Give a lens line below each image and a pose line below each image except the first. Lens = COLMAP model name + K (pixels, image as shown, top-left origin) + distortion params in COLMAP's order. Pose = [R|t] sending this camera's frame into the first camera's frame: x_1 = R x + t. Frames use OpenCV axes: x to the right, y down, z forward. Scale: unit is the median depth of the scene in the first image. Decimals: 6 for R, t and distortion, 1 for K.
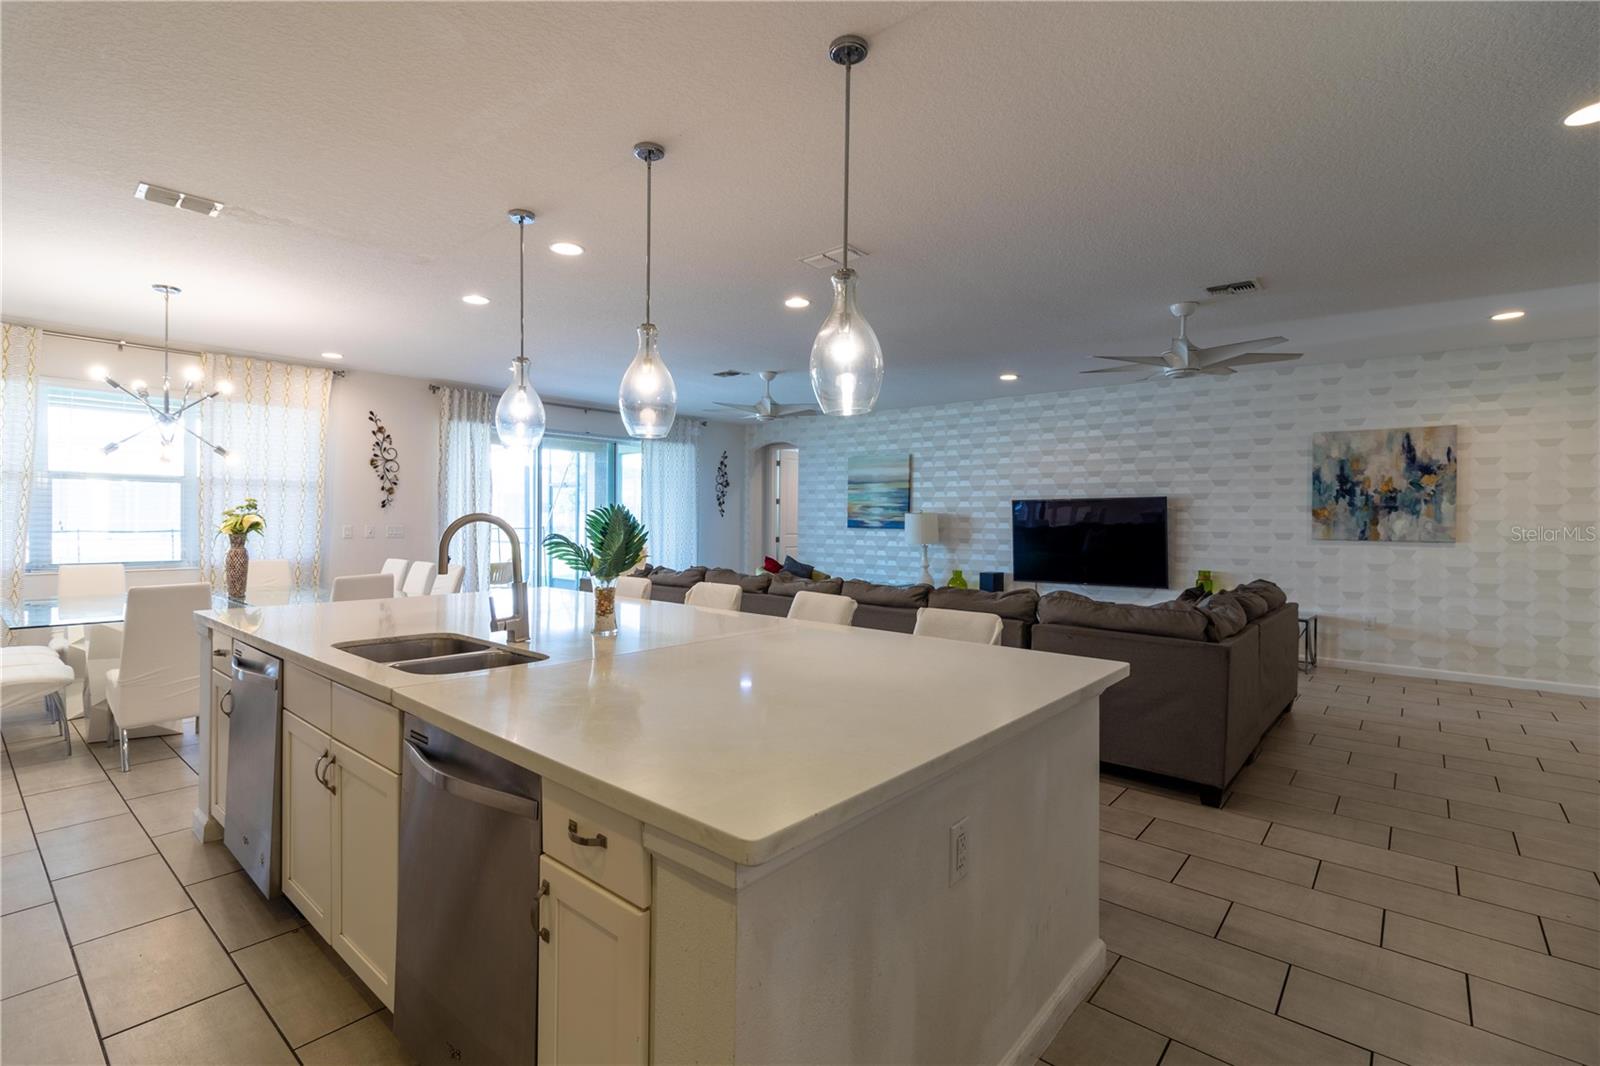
lens RADIAL K [[739.3, 0, 791.2], [0, 739.3, 519.3], [0, 0, 1]] dist [0.006732, 0.000515]
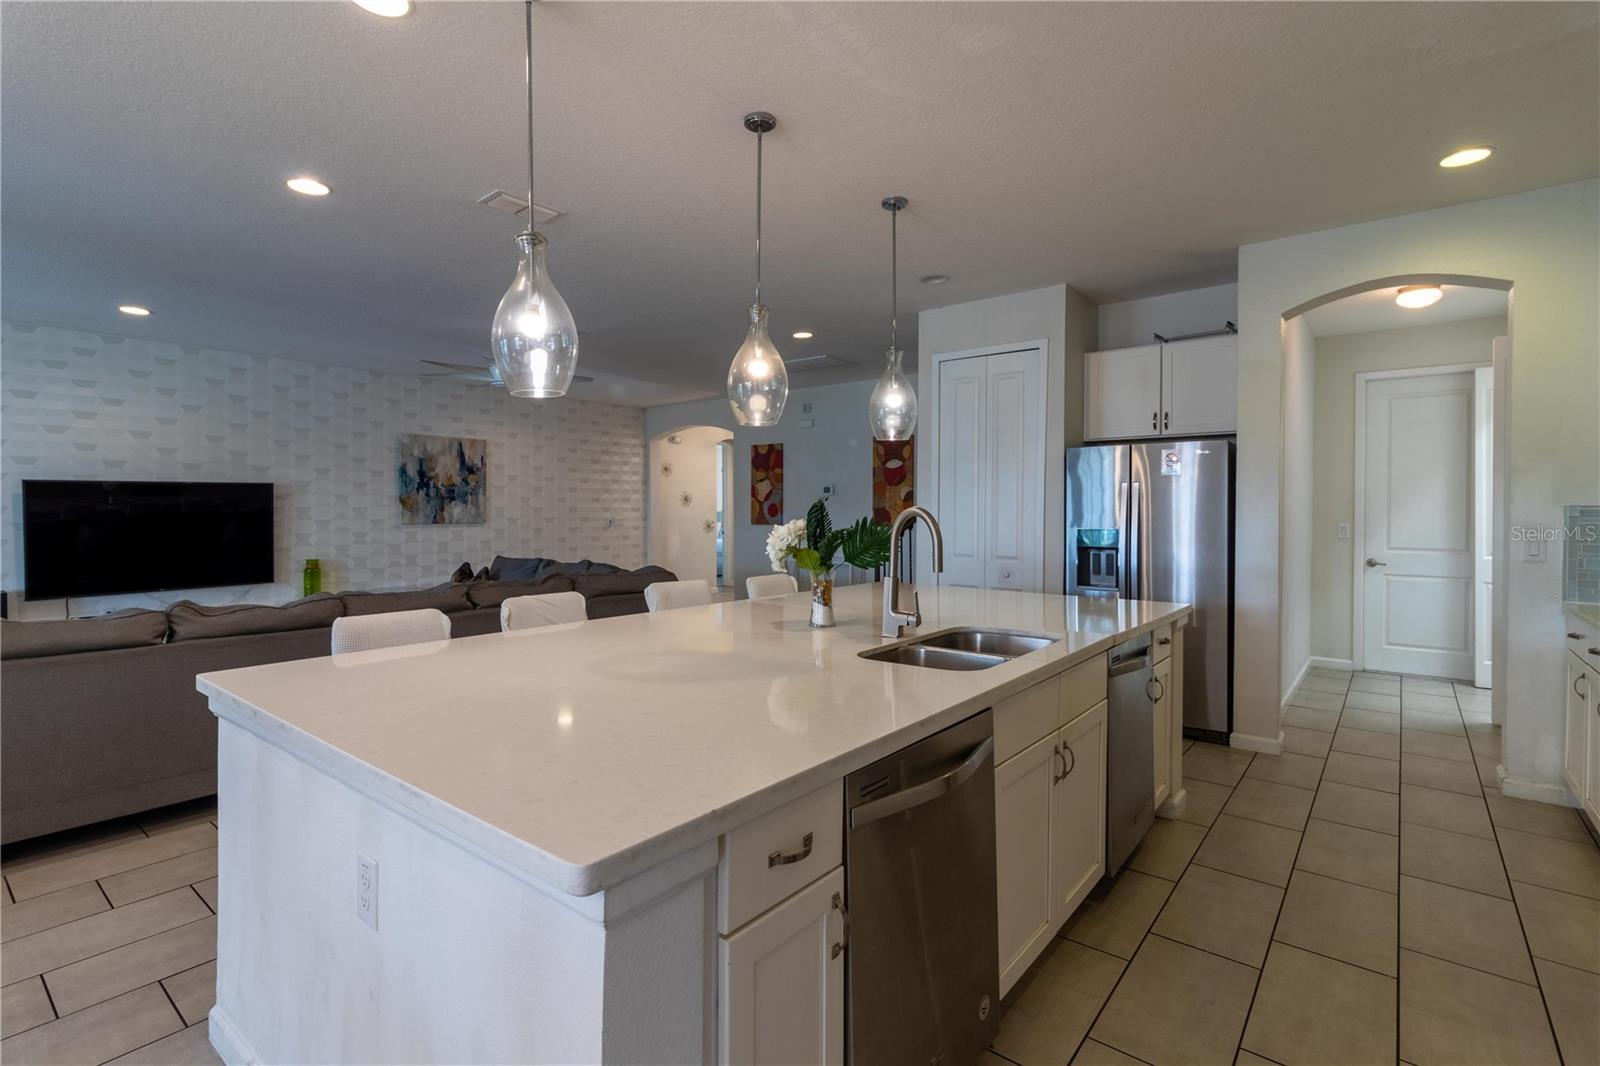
lens RADIAL K [[744.3, 0, 782.2], [0, 744.3, 516.6], [0, 0, 1]] dist [0.008699, 0.000390]
pose [[-0.022439, -0.018062, 0.999585, -0.529261], [0.002244, 0.999833, 0.018117, -0.005311], [-0.999746, 0.002649, -0.022394, 0.456377]]
